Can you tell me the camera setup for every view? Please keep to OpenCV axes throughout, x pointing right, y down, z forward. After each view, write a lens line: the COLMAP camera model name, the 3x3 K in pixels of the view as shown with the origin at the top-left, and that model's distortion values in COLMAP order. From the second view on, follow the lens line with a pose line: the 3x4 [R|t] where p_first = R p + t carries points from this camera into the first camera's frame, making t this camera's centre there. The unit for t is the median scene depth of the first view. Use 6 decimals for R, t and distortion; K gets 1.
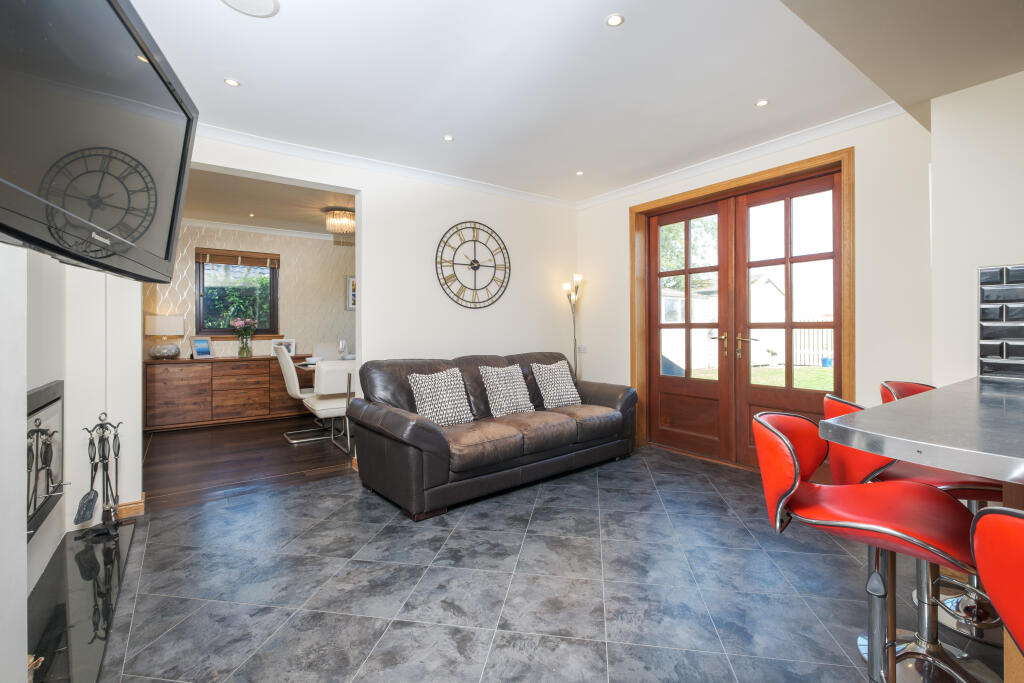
lens RADIAL K [[459.8, 0, 511.6], [0, 459.8, 325.9], [0, 0, 1]] dist [-0.005620, 0.001469]
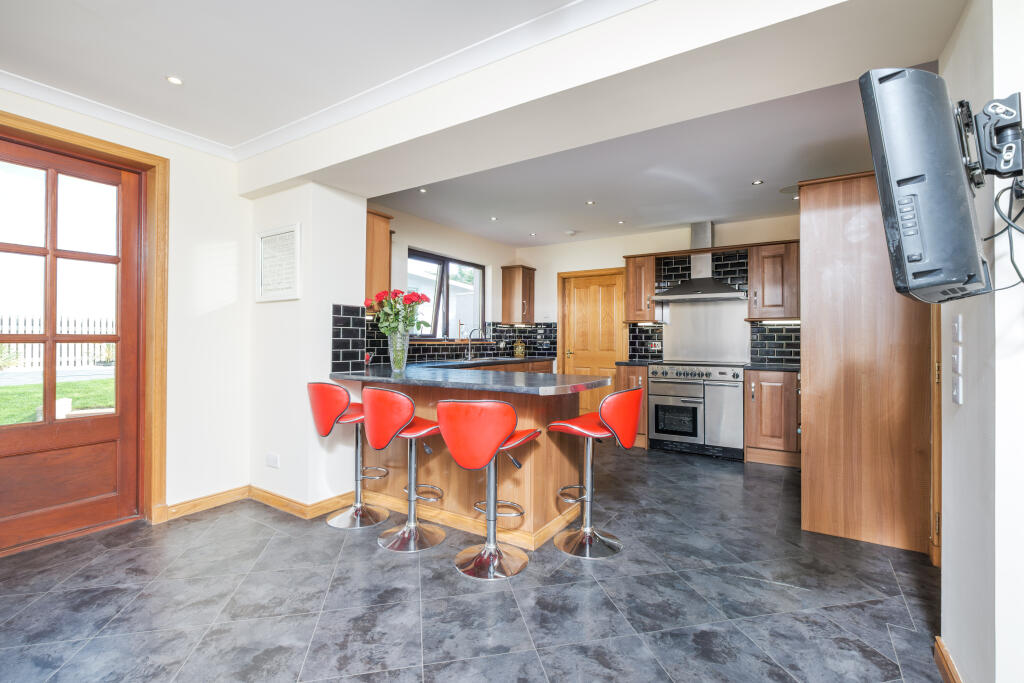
lens RADIAL K [[459.8, 0, 504.3], [0, 459.8, 334.2], [0, 0, 1]] dist [-0.005620, 0.001469]
pose [[-0.355279, 0.010968, 0.934696, -0.447459], [-0.002224, 0.999918, -0.012579, -0.000758], [-0.934758, -0.006548, -0.355225, 0.689549]]
